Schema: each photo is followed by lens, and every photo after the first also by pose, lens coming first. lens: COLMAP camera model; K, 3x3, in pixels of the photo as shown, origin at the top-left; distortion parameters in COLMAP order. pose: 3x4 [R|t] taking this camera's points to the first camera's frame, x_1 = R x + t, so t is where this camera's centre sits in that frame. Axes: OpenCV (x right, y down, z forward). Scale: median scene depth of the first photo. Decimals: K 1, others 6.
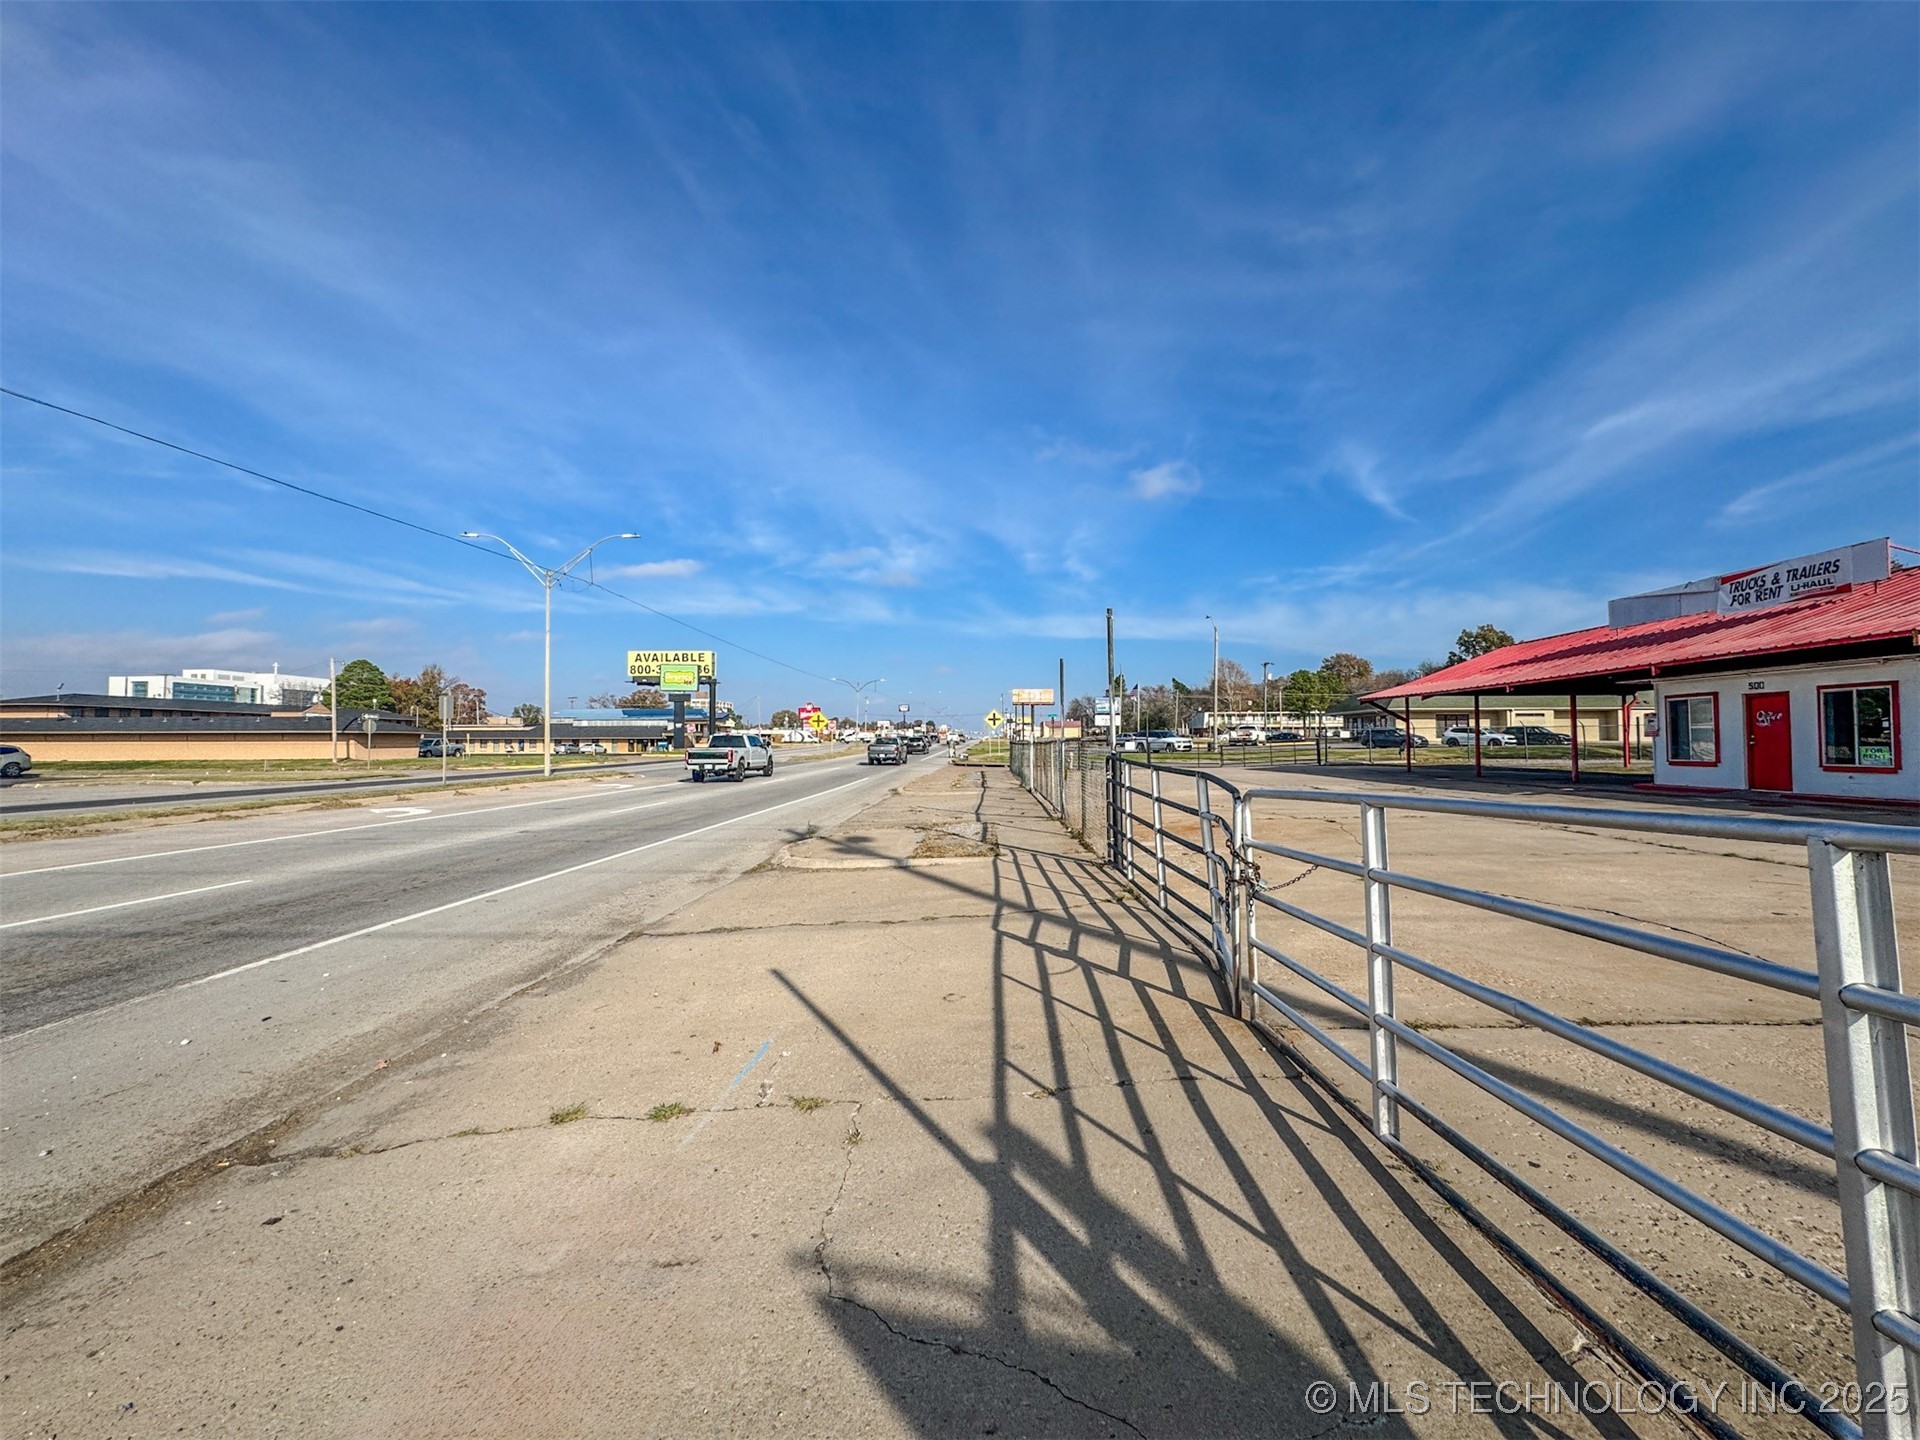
lens RADIAL K [[763.0, 0, 956.1], [0, 763.0, 721.5], [0, 0, 1]] dist [0.000744, 0.000109]
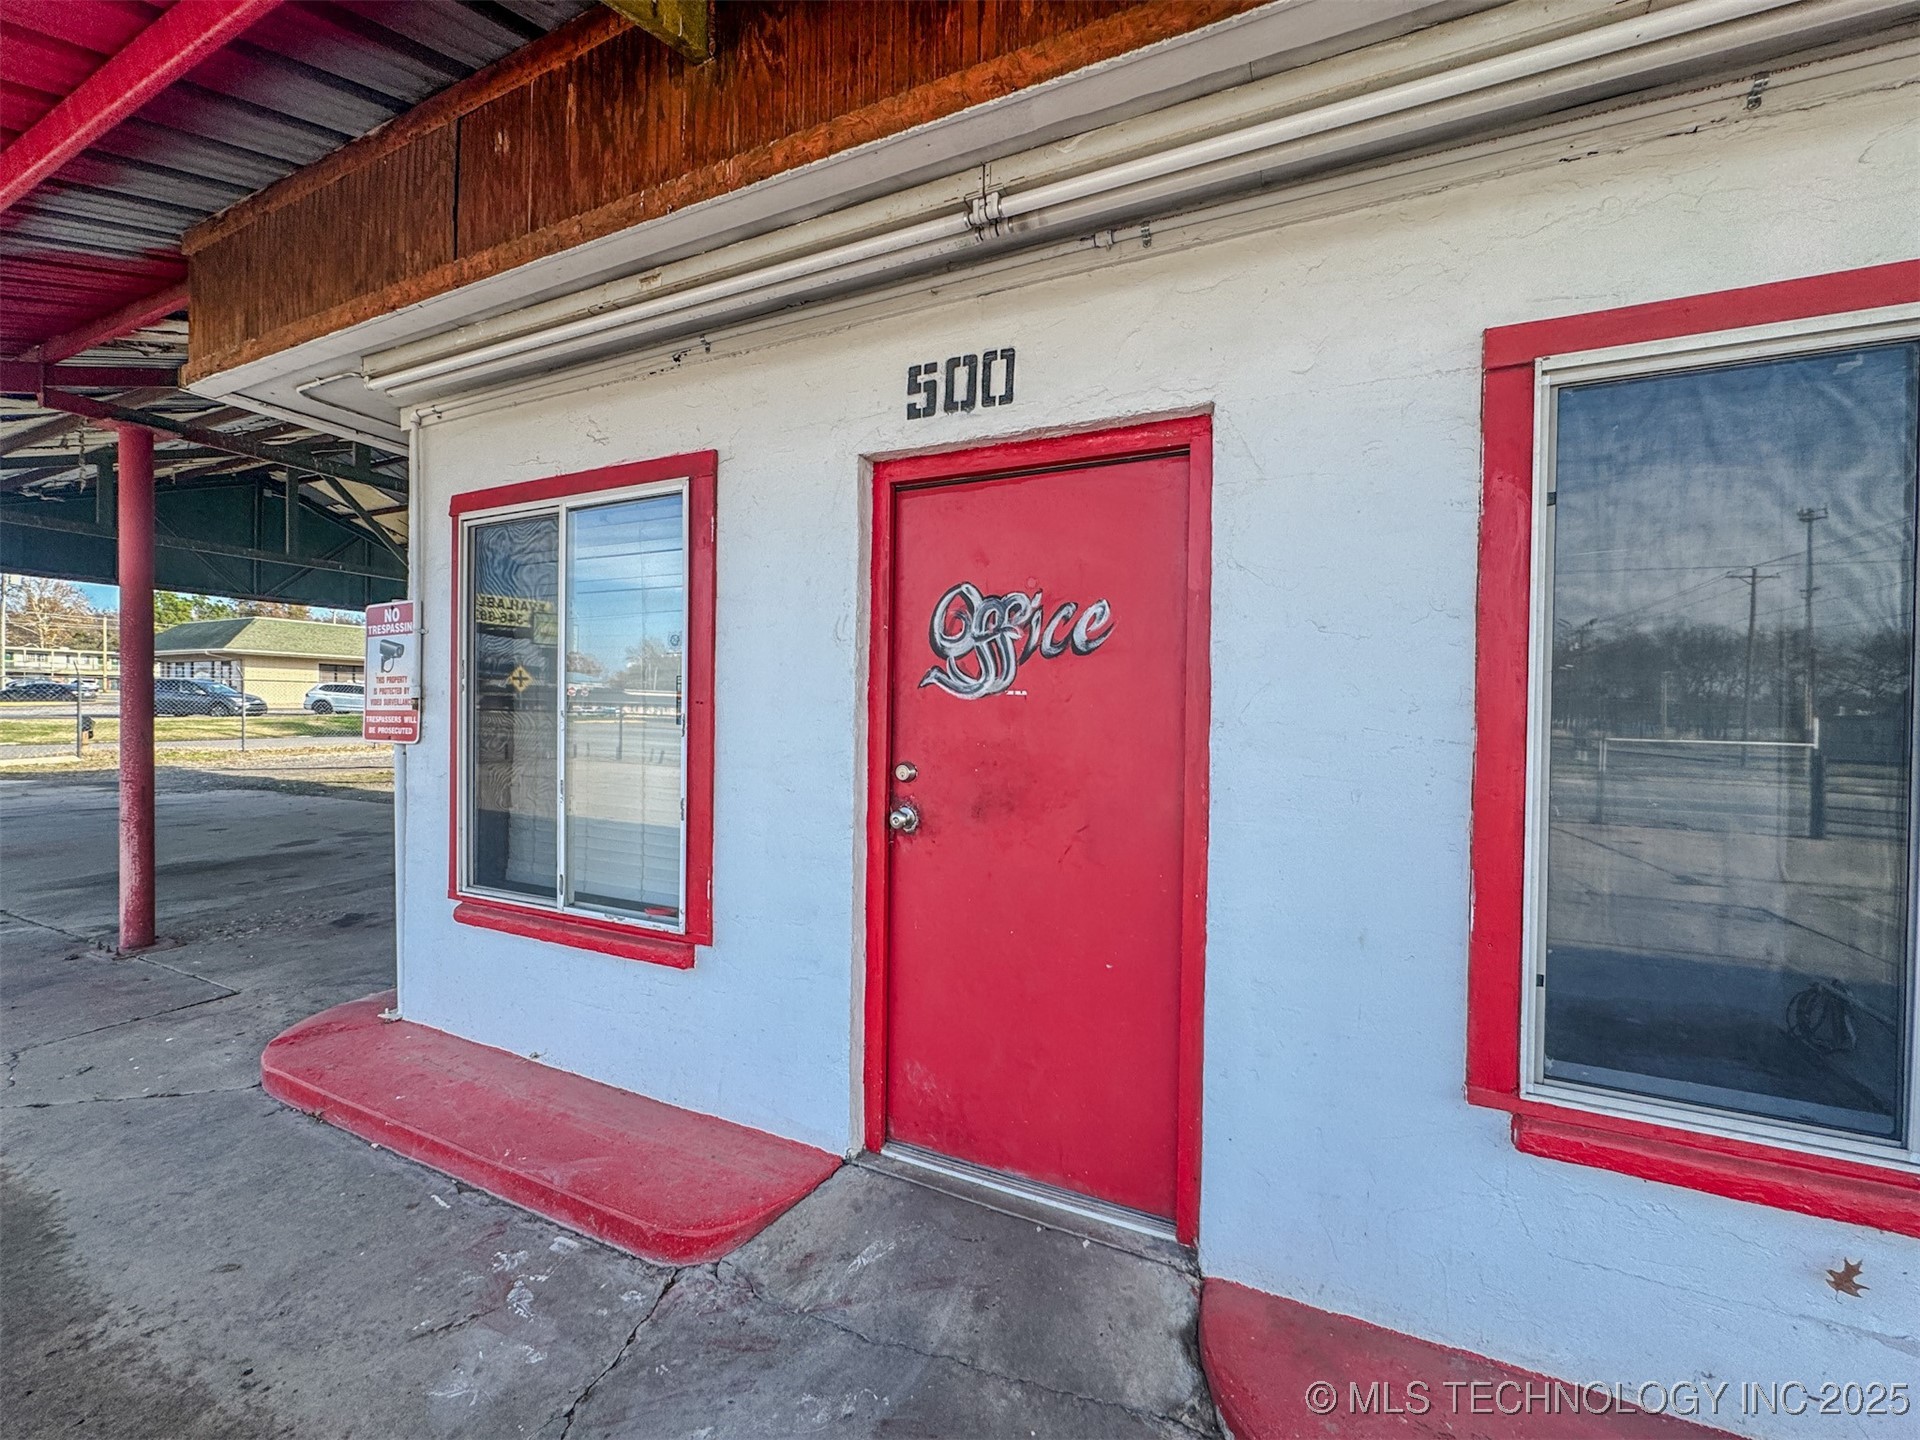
lens RADIAL K [[764.9, 0, 952.7], [0, 764.9, 715.1], [0, 0, 1]] dist [-0.000298, -0.000049]
pose [[0.385752, 0.000757, 0.922602, 0.488891], [-0.041529, 0.999000, 0.016544, 0.003555], [-0.921668, -0.044697, 0.385397, 0.499530]]
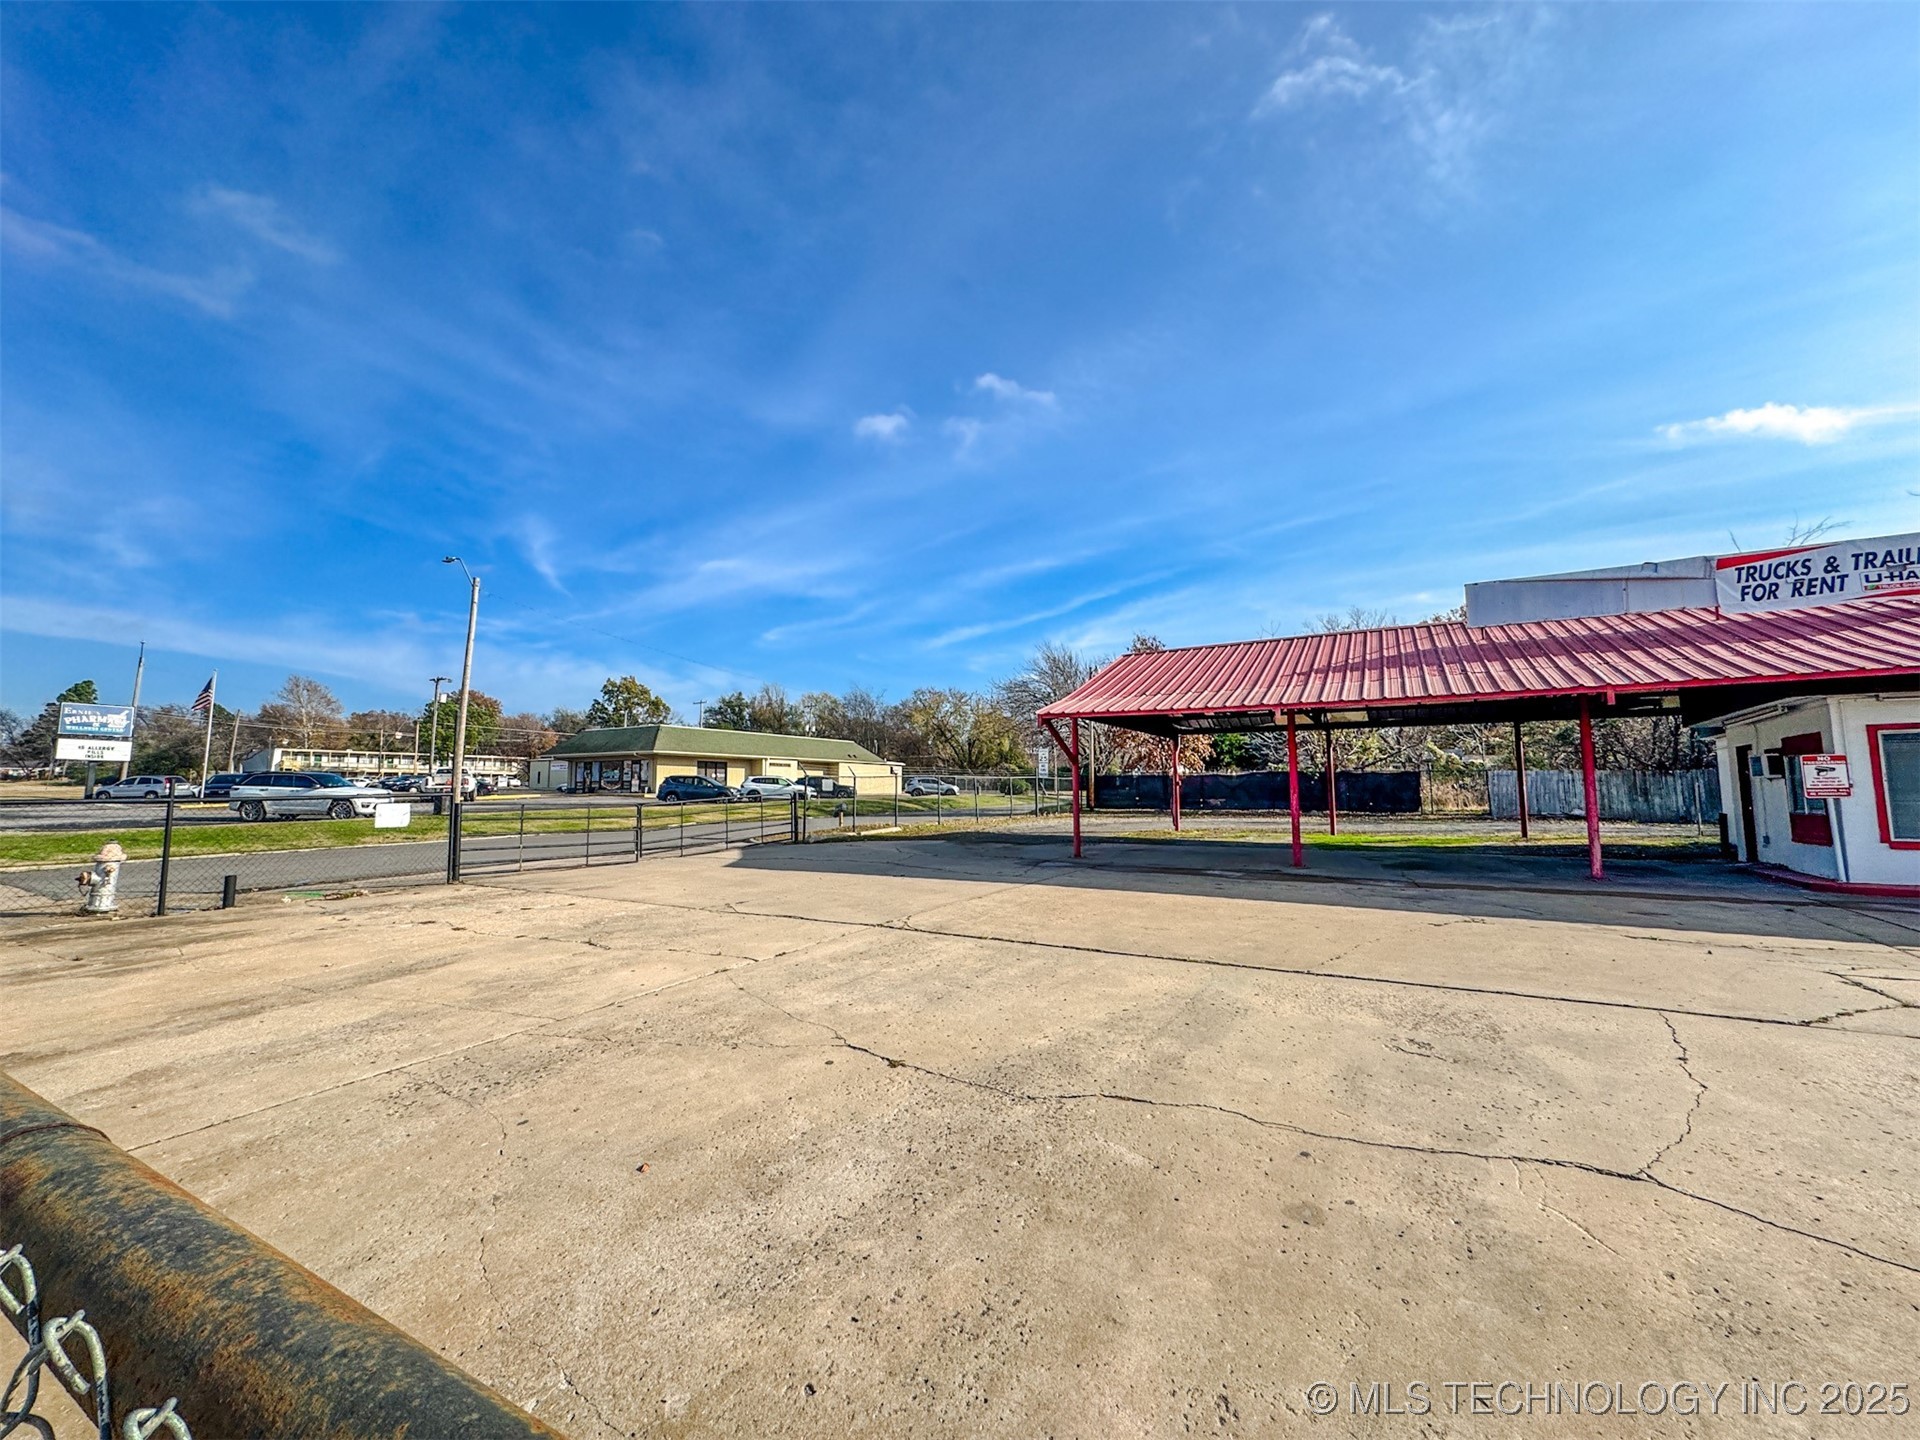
lens RADIAL K [[760.9, 0, 960.0], [0, 760.9, 720.0], [0, 0, 1]] dist [-0.000792, 0.000011]
pose [[0.464649, 0.085090, 0.881397, 0.070655], [-0.025780, 0.996250, -0.082587, 0.015920], [-0.885119, 0.015651, 0.465101, 0.796647]]
